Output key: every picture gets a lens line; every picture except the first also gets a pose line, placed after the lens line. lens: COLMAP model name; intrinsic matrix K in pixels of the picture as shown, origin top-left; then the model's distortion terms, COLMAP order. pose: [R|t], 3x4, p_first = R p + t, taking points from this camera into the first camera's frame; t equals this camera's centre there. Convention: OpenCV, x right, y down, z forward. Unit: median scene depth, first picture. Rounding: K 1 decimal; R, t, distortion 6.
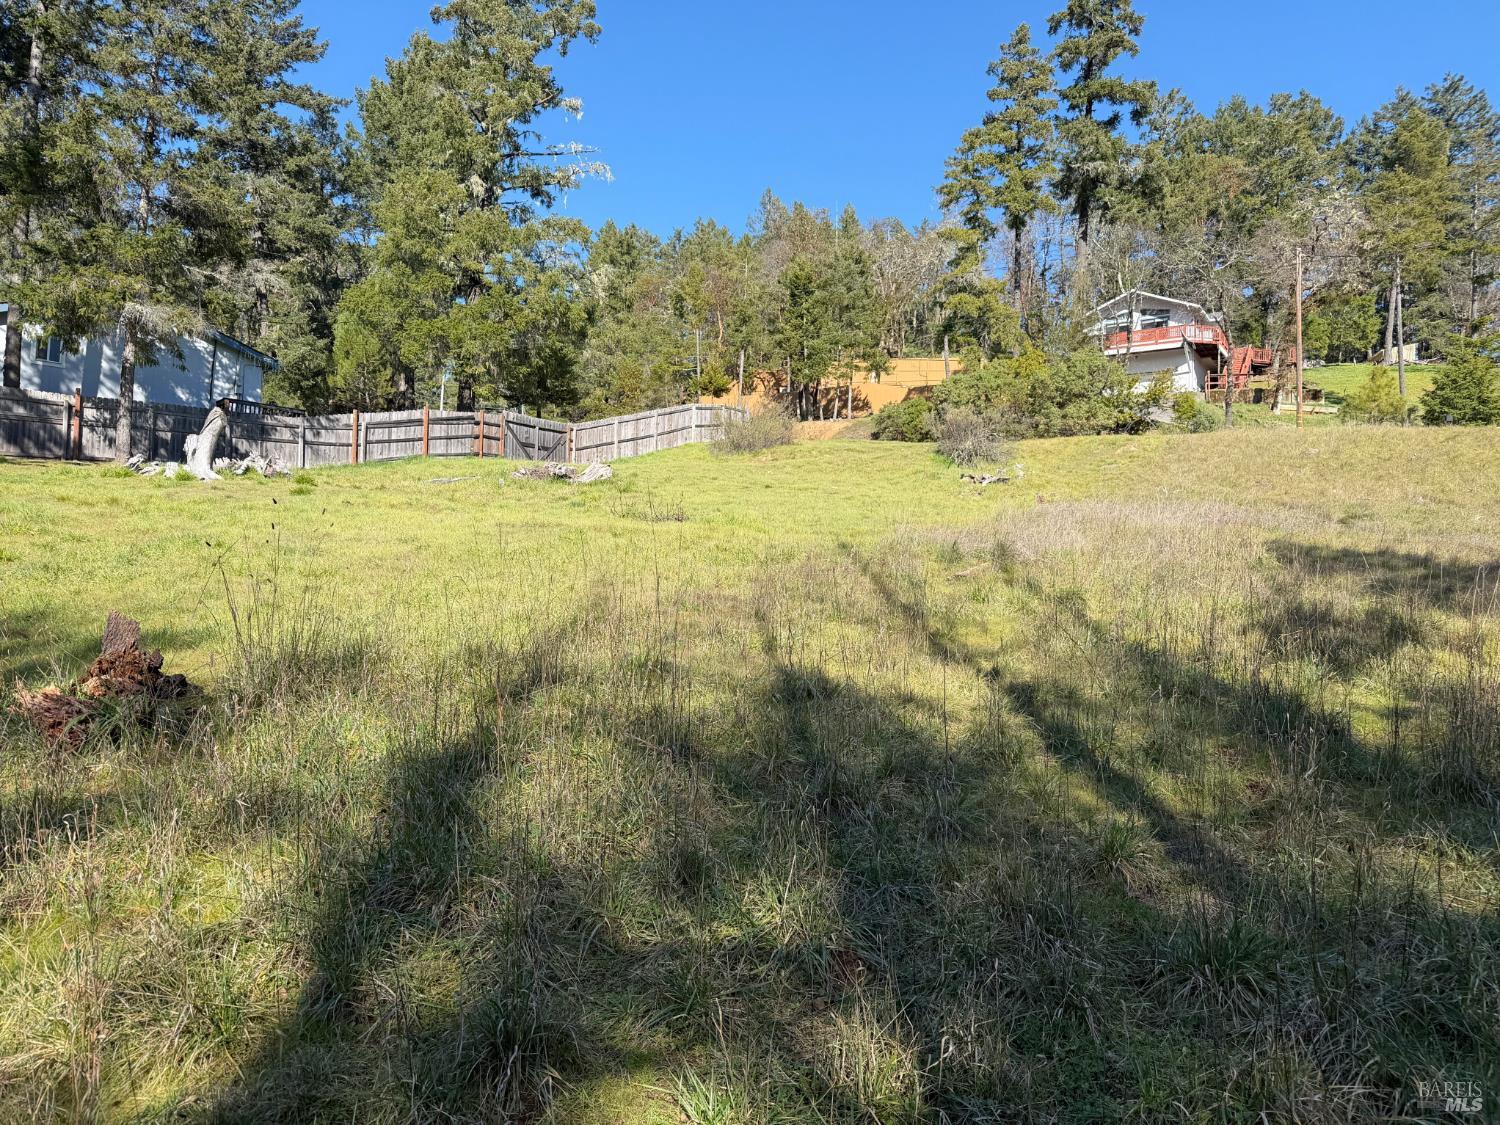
lens RADIAL K [[1051.2, 0, 761.7], [0, 1051.2, 555.0], [0, 0, 1]] dist [0.106026, -0.146551]
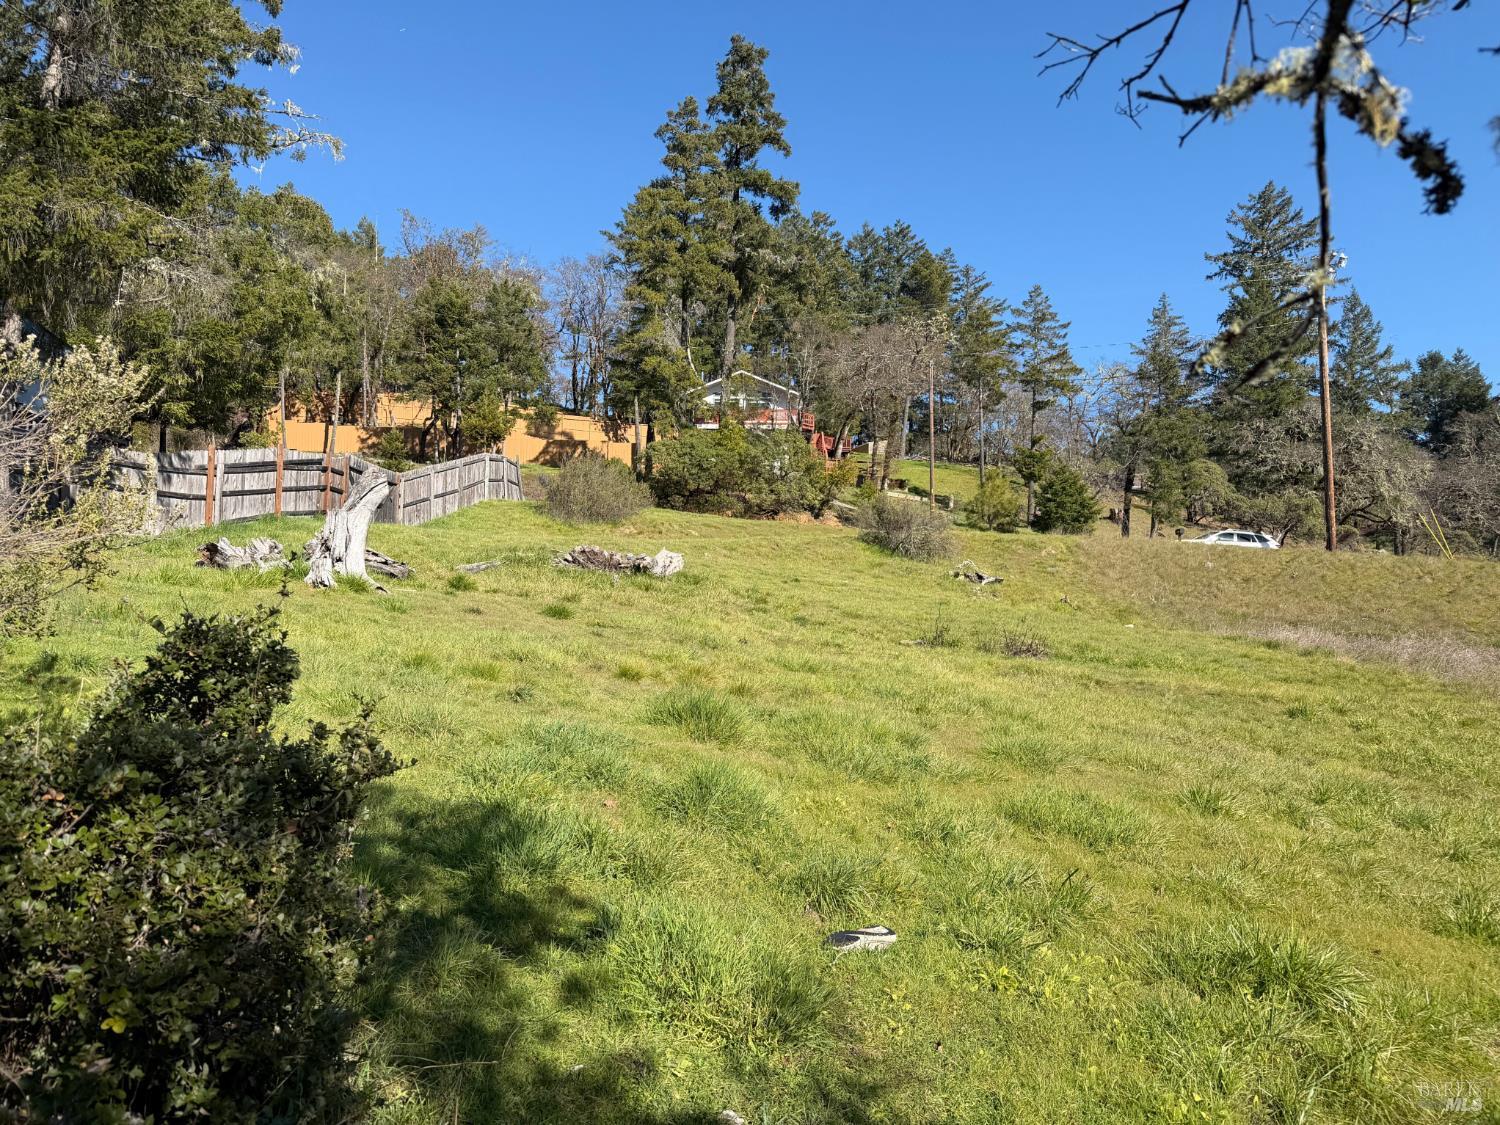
lens RADIAL K [[1051.2, 0, 761.7], [0, 1051.2, 555.0], [0, 0, 1]] dist [0.106026, -0.146551]
pose [[0.835968, 0.035831, 0.547607, -0.271337], [-0.016088, 0.999037, -0.040809, -0.027313], [-0.548542, 0.025305, 0.835740, 0.153084]]
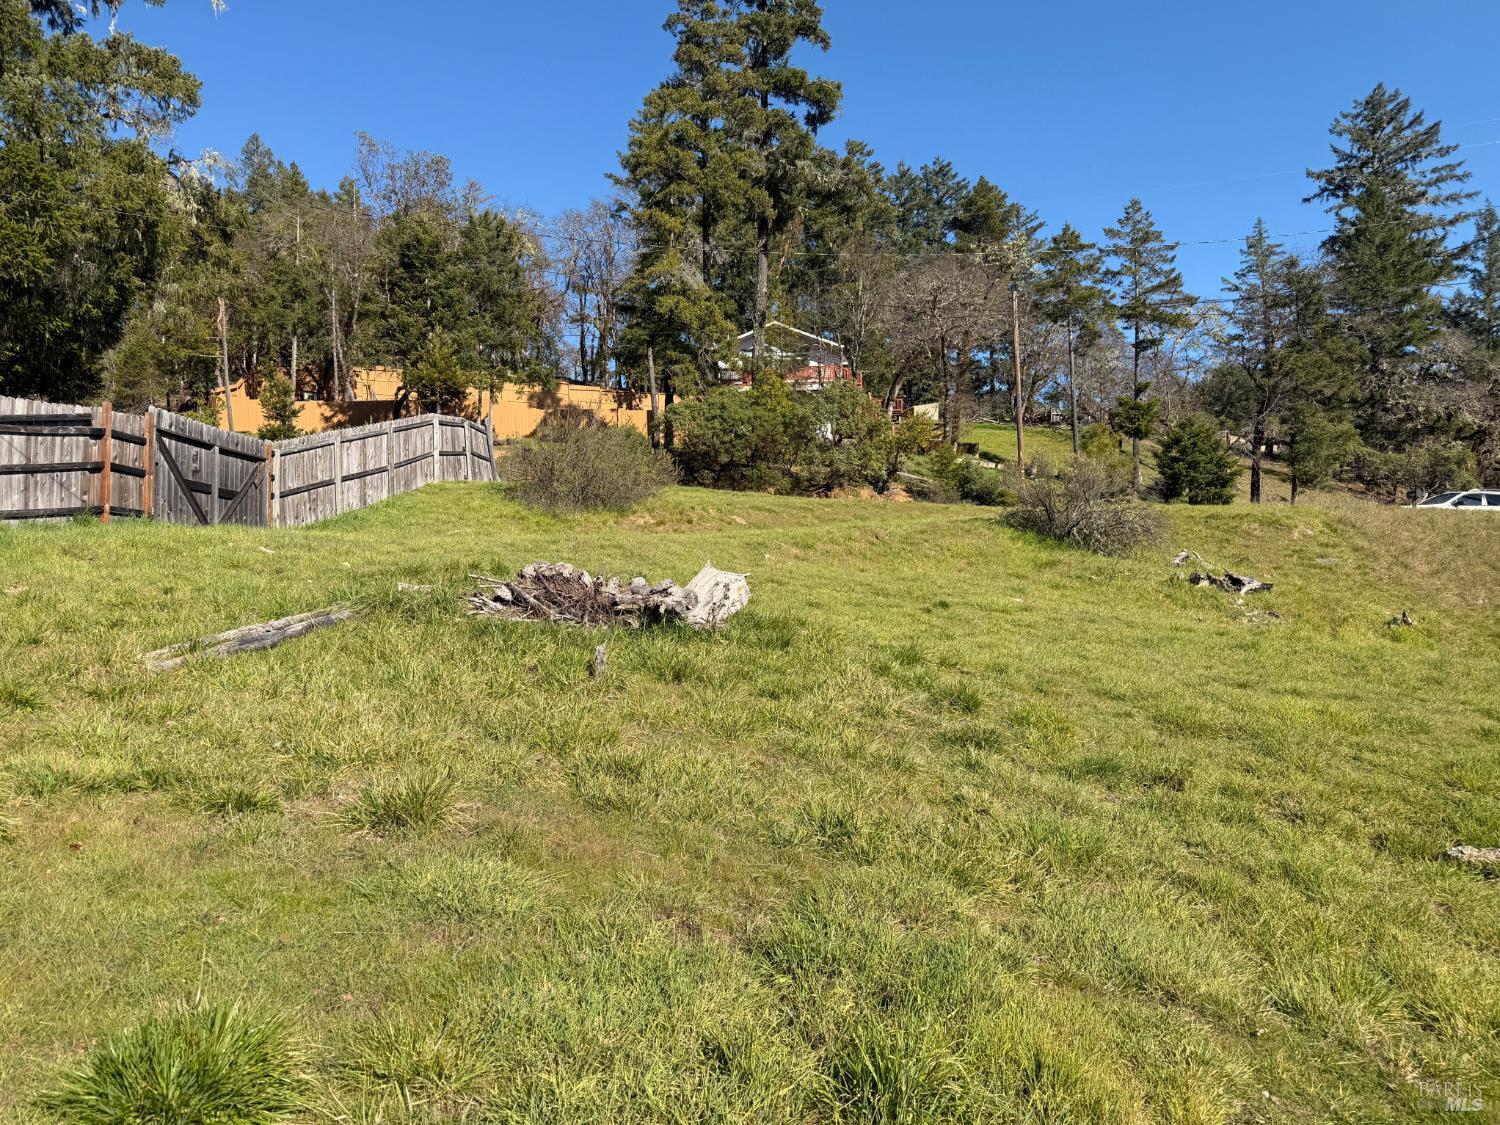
lens RADIAL K [[1051.2, 0, 761.7], [0, 1051.2, 555.0], [0, 0, 1]] dist [0.106026, -0.146551]
pose [[0.848213, -0.002541, 0.529649, -0.176727], [0.015359, 0.999686, -0.019801, -0.043270], [-0.529432, 0.024931, 0.847986, 0.339969]]
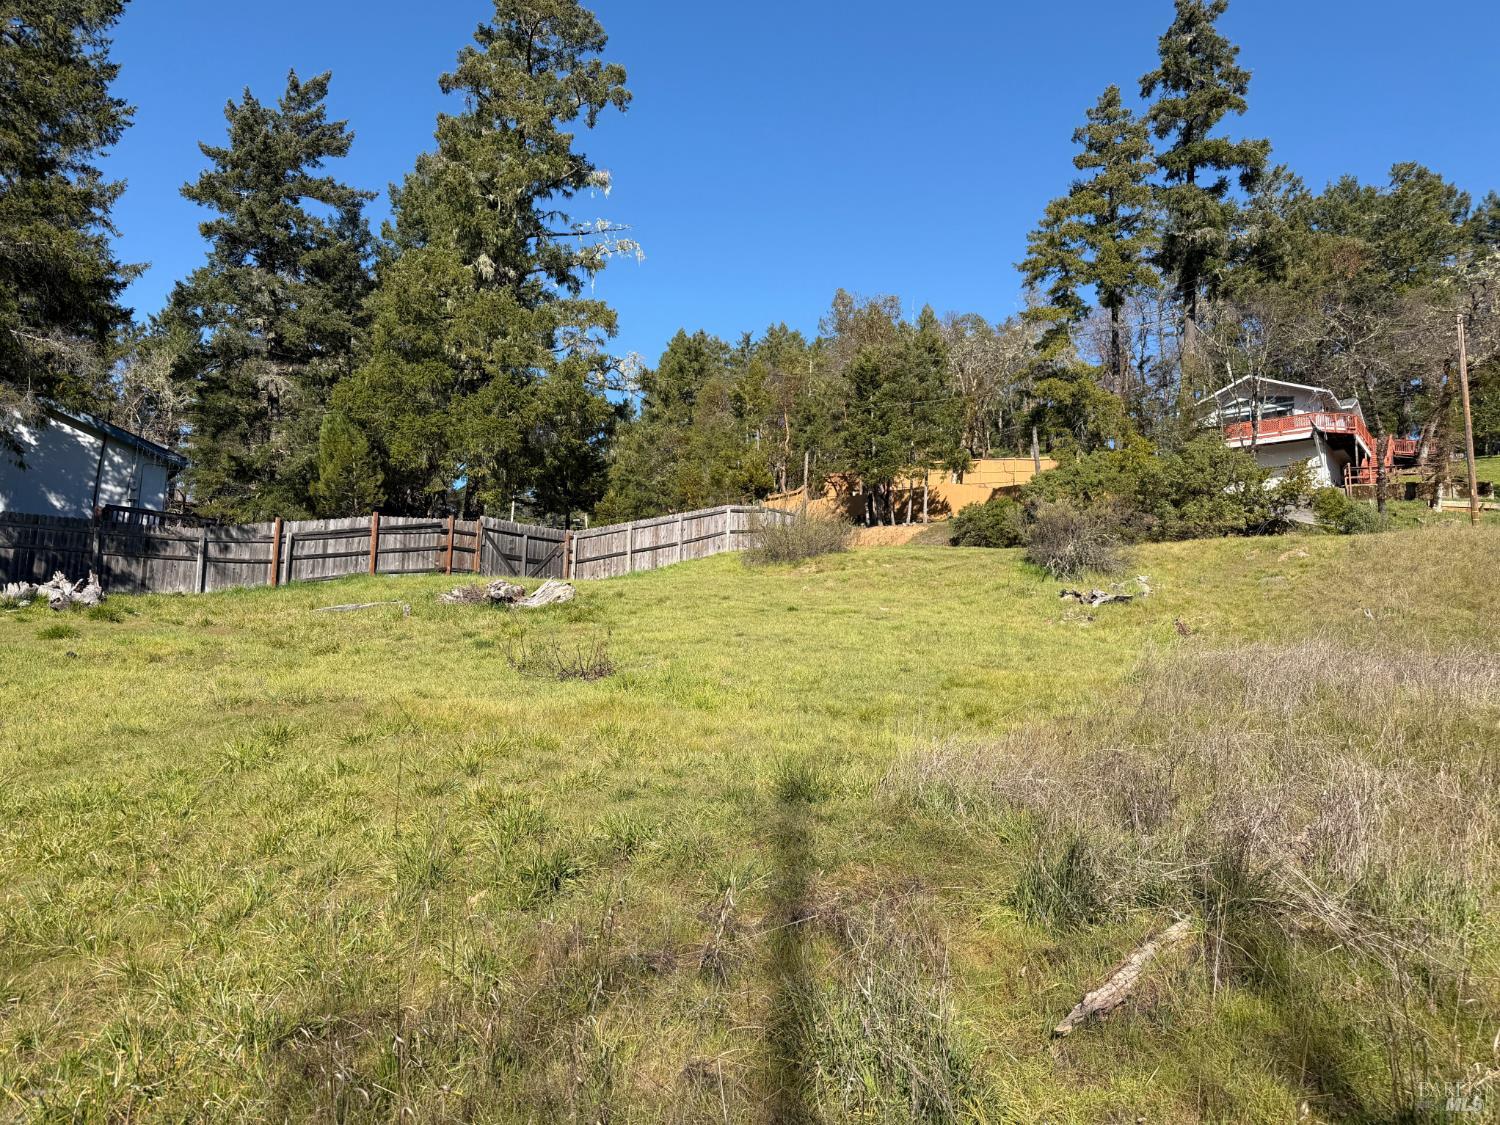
lens RADIAL K [[1051.2, 0, 761.7], [0, 1051.2, 555.0], [0, 0, 1]] dist [0.106026, -0.146551]
pose [[0.996401, -0.012211, -0.083882, 0.025503], [0.003459, 0.994603, -0.103695, -0.014648], [0.084696, 0.103031, 0.991066, 0.145810]]
